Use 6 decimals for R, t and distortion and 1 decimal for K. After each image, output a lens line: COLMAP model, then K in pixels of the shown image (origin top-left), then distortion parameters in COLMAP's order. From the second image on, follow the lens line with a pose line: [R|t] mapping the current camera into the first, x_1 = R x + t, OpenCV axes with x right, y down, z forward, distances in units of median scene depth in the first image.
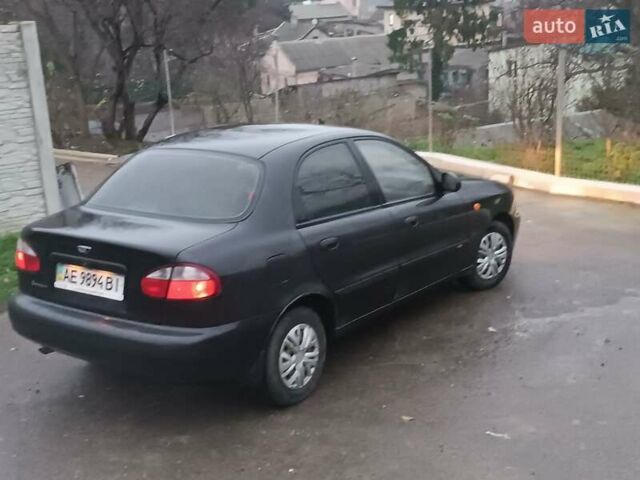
lens RADIAL K [[898.6, 0, 319.0], [0, 898.6, 235.8], [0, 0, 1]] dist [0.093328, 0.000000]
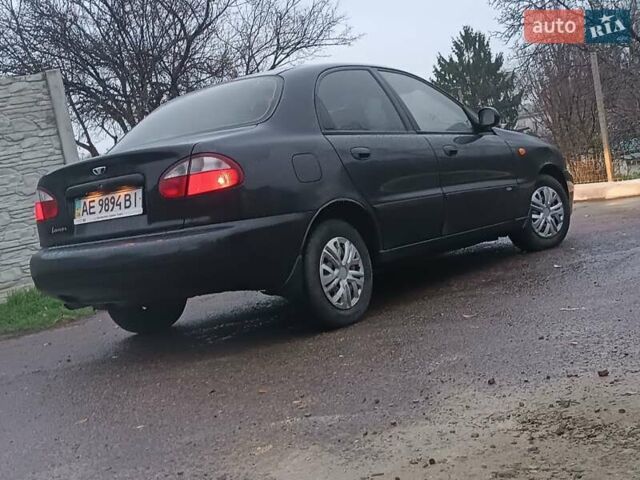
lens RADIAL K [[898.6, 0, 320.4], [0, 898.6, 243.2], [0, 0, 1]] dist [0.093328, 0.000000]
pose [[0.990896, -0.123344, -0.053956, 0.008664], [0.111492, 0.976459, -0.184657, 0.269196], [0.075462, 0.176960, 0.981321, 0.102147]]
